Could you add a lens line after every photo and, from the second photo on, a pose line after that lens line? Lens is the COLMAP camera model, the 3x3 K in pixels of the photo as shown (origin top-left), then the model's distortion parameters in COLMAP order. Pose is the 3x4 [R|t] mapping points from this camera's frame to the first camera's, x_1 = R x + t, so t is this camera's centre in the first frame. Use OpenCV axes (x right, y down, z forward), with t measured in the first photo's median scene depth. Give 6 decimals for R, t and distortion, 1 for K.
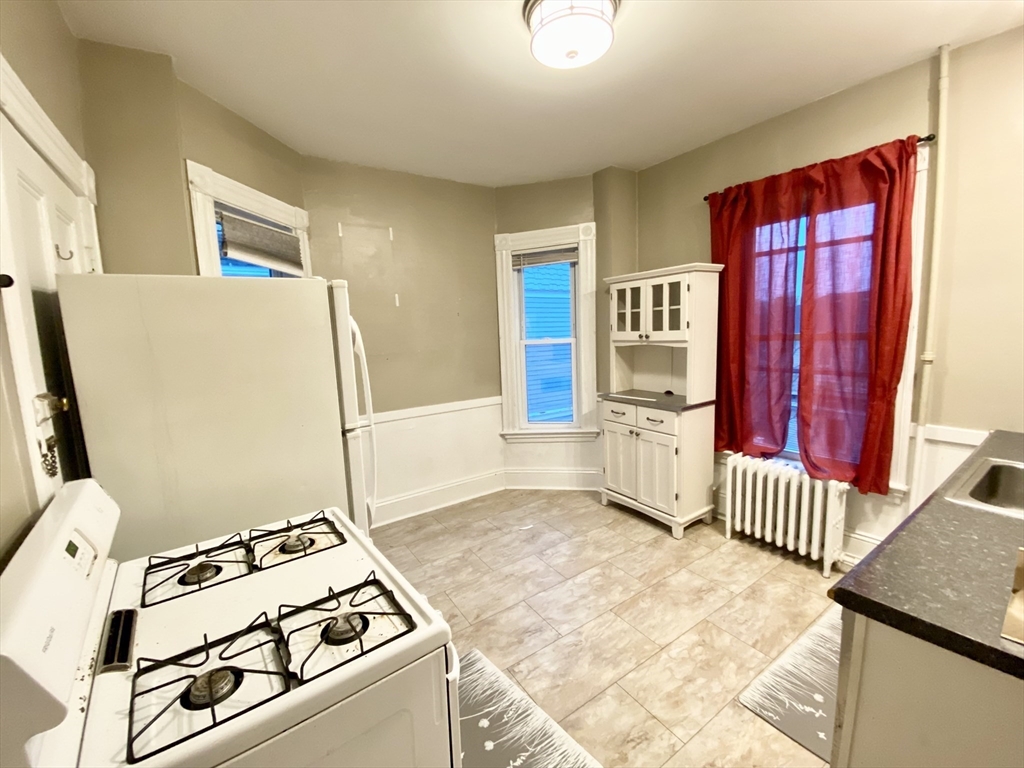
lens RADIAL K [[416.4, 0, 512.0], [0, 416.4, 384.0], [0, 0, 1]] dist [0.001163, 0.000142]
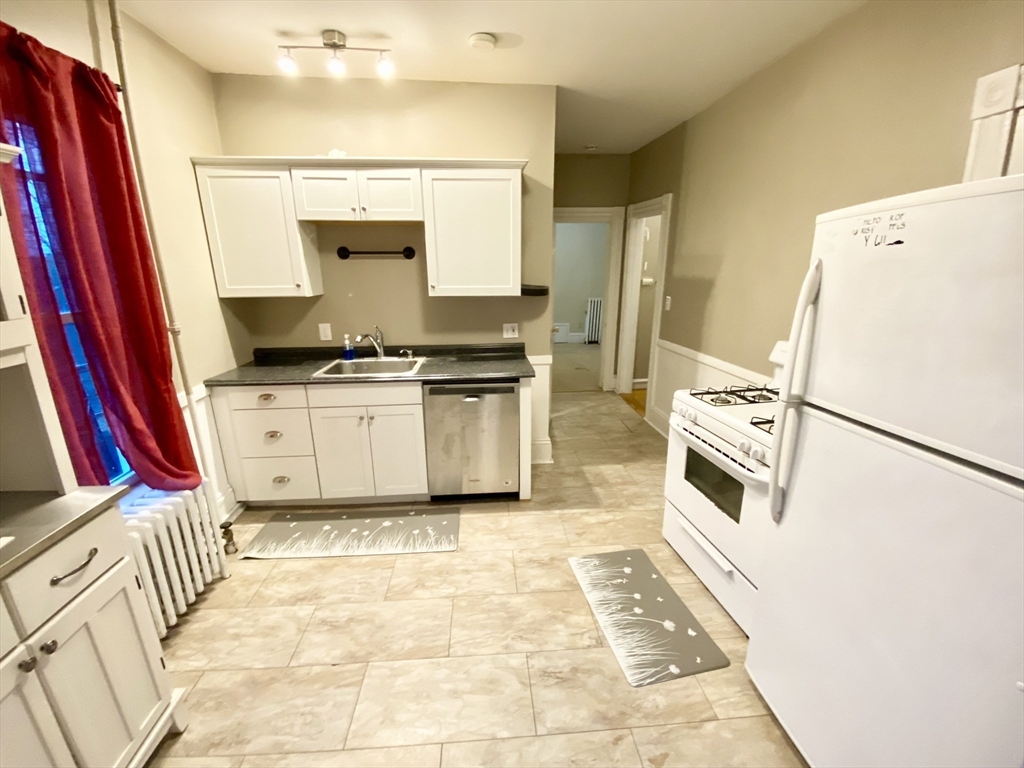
lens RADIAL K [[416.4, 0, 512.0], [0, 416.4, 384.0], [0, 0, 1]] dist [0.001163, 0.000142]
pose [[-0.867411, -0.090006, 0.489385, -0.241851], [0.106476, 0.927150, 0.359243, -0.236166], [-0.486067, 0.363719, -0.794637, 1.623734]]
